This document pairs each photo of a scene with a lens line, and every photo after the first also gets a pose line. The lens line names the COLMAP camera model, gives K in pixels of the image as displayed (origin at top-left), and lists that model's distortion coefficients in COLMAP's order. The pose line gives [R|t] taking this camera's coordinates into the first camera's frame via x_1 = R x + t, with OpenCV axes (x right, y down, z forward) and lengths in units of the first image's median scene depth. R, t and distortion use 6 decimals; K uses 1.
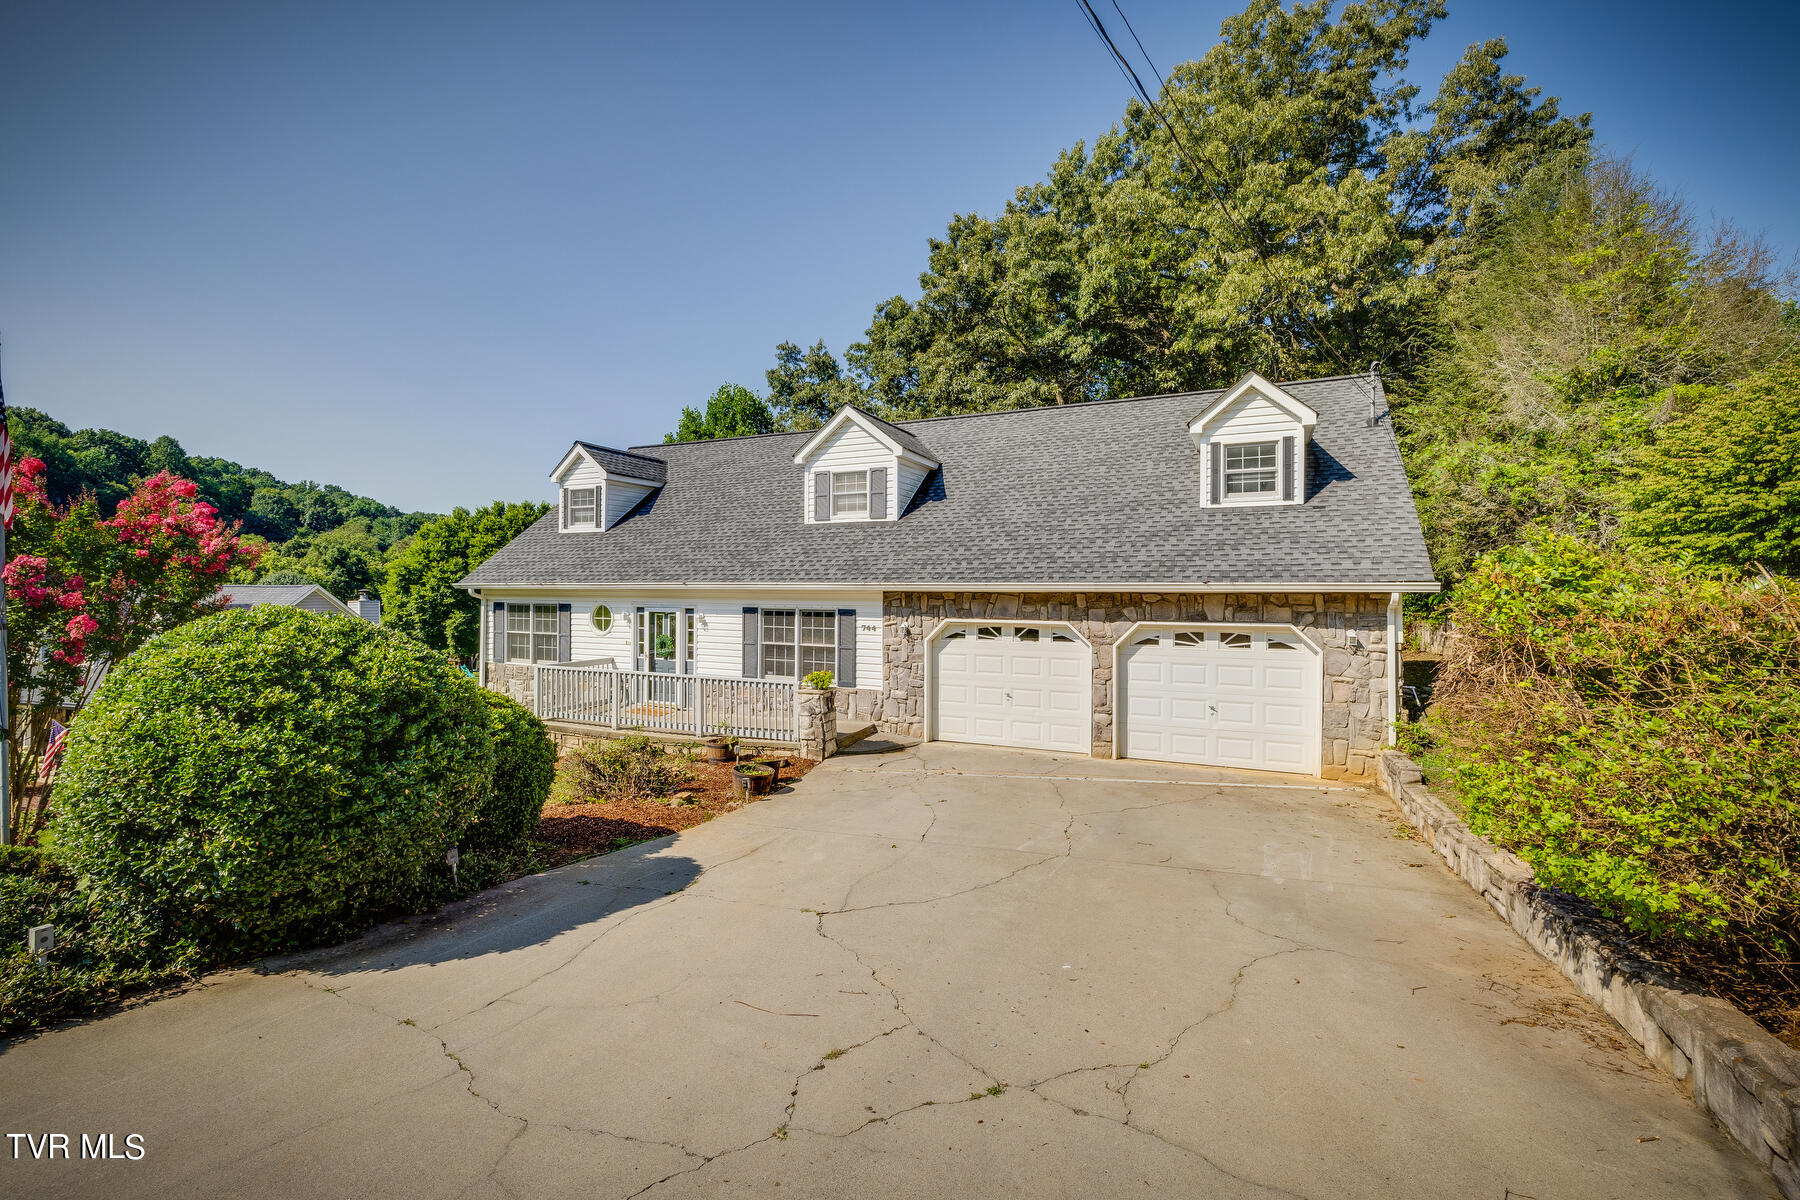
lens RADIAL K [[784.3, 0, 908.6], [0, 784.3, 592.7], [0, 0, 1]] dist [0.000220, 0.001415]
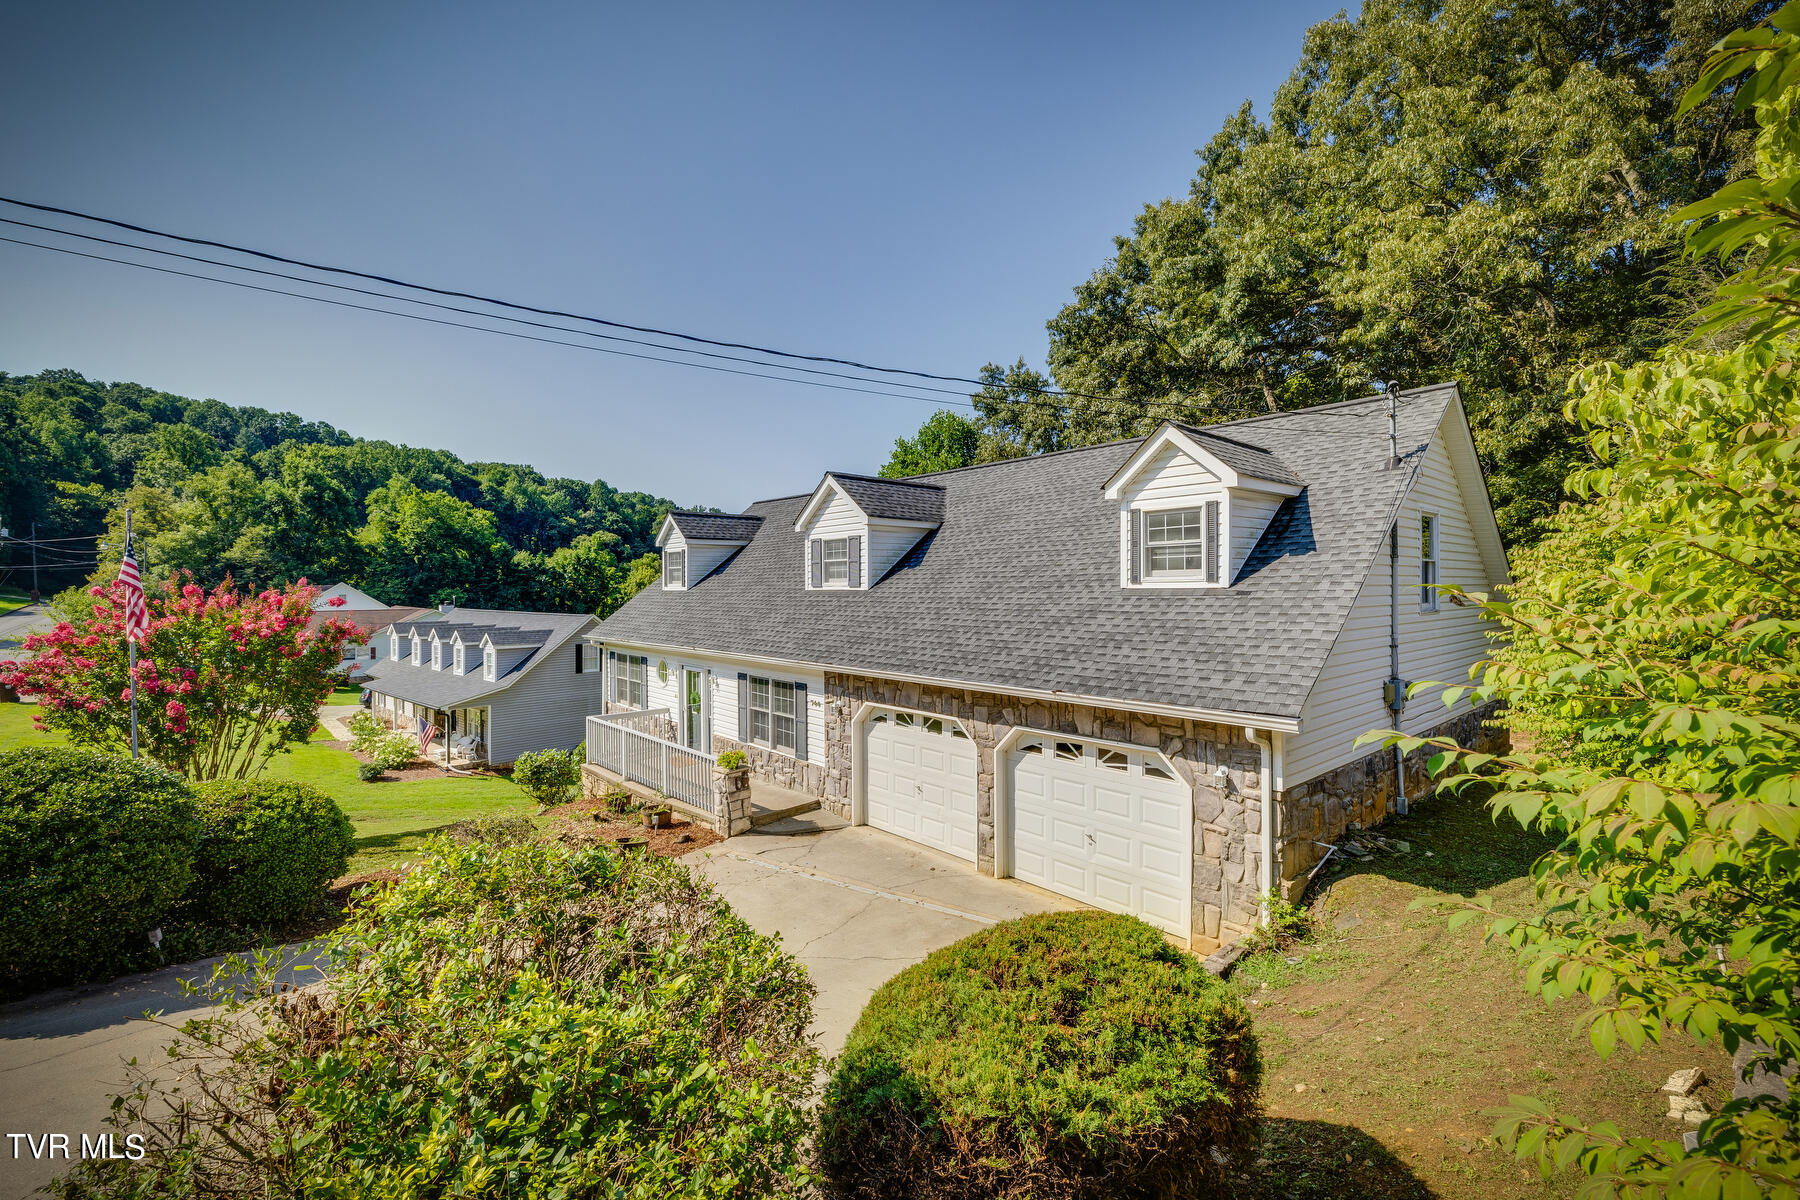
lens RADIAL K [[784.3, 0, 909.9], [0, 784.3, 604.8], [0, 0, 1]] dist [0.000220, 0.001415]
pose [[0.913446, 0.002265, -0.406955, 0.483010], [0.005597, 0.999820, 0.018128, -0.102050], [0.406922, -0.018837, 0.913269, 0.142712]]
